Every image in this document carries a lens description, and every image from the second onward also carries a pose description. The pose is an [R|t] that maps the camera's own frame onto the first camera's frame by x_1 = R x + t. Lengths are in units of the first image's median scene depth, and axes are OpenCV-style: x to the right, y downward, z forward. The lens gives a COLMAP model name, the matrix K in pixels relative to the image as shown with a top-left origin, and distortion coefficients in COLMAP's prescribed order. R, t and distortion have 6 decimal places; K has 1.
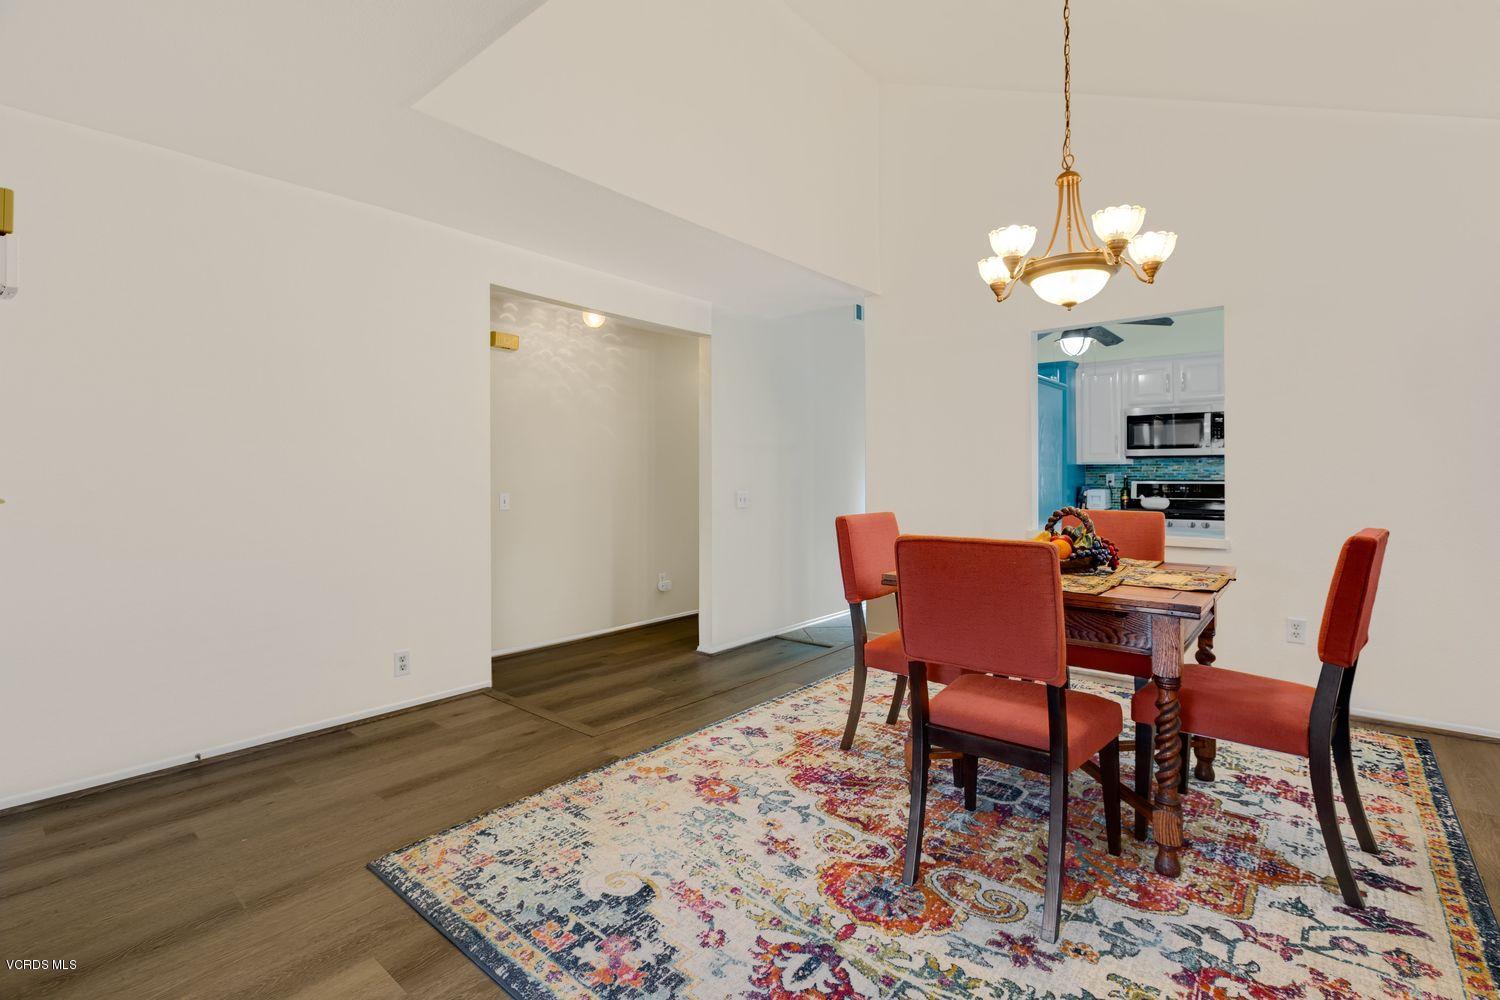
lens RADIAL K [[671.6, 0, 755.2], [0, 671.6, 489.6], [0, 0, 1]] dist [0.002726, 0.000496]
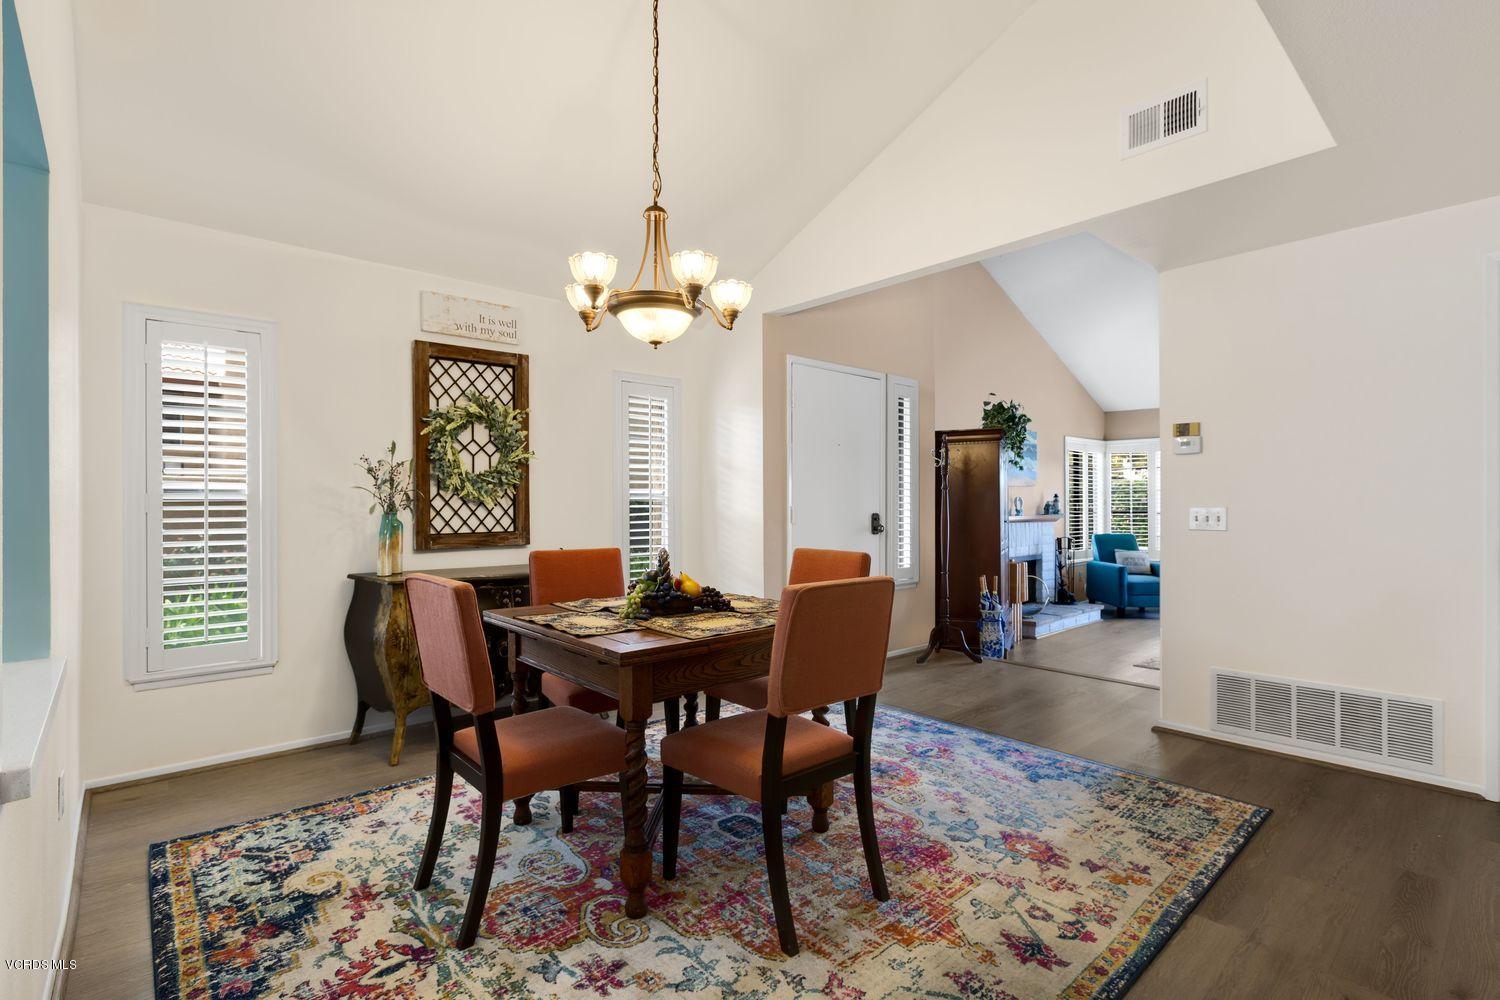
lens RADIAL K [[671.6, 0, 755.2], [0, 671.6, 489.6], [0, 0, 1]] dist [0.002726, 0.000496]
pose [[-0.988902, 0.005110, 0.148479, 0.186176], [0.005859, 0.999972, 0.004610, -0.068547], [-0.148451, 0.005429, -0.988905, 2.031039]]
